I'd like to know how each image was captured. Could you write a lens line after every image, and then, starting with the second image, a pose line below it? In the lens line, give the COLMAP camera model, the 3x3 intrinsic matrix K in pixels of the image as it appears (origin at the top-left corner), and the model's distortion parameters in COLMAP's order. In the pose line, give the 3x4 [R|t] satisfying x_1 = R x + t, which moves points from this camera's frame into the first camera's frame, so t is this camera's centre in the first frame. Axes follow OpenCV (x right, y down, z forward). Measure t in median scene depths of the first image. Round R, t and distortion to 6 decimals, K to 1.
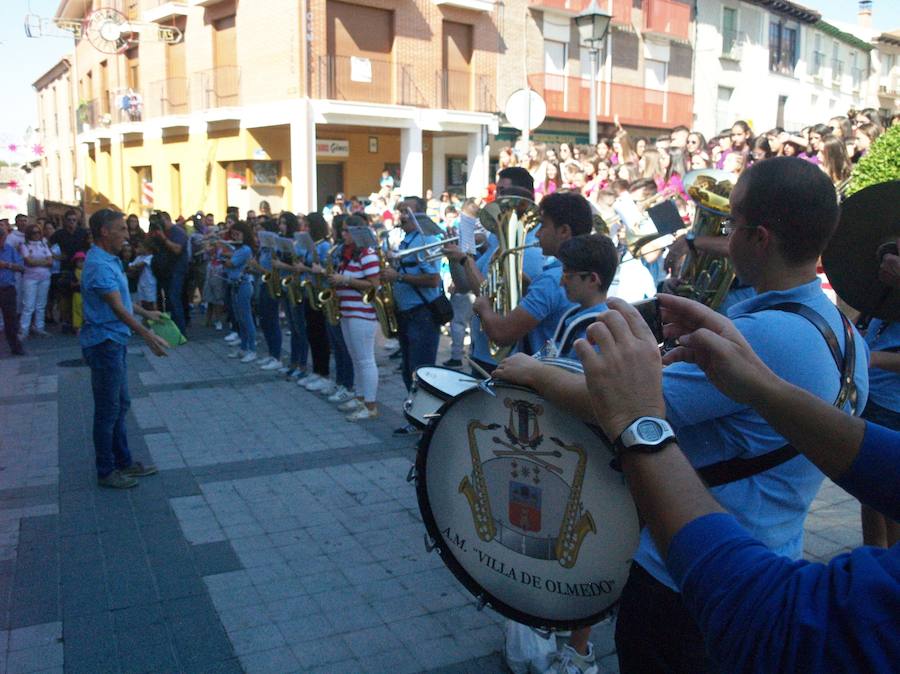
lens RADIAL K [[829.4, 0, 447.7], [0, 829.4, 334.5], [0, 0, 1]] dist [-0.092451, 0.063503]
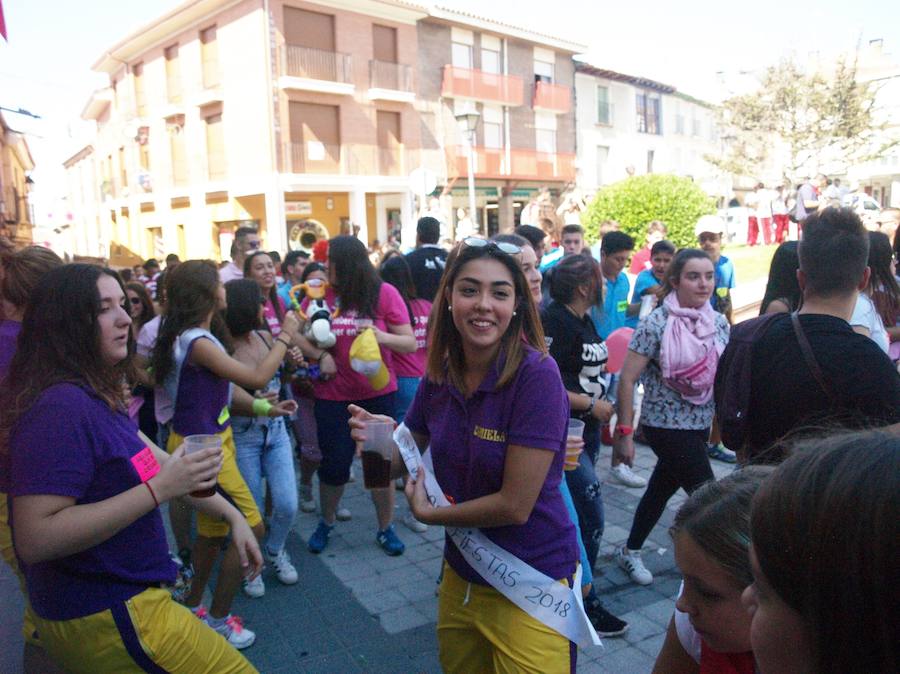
lens RADIAL K [[711.6, 0, 446.2], [0, 711.6, 333.1], [0, 0, 1]] dist [-0.111841, 0.066058]
pose [[0.997910, -0.048488, 0.042715, 0.037259], [0.049694, 0.998382, -0.027649, 0.018284], [-0.041305, 0.029714, 0.998705, -0.136802]]
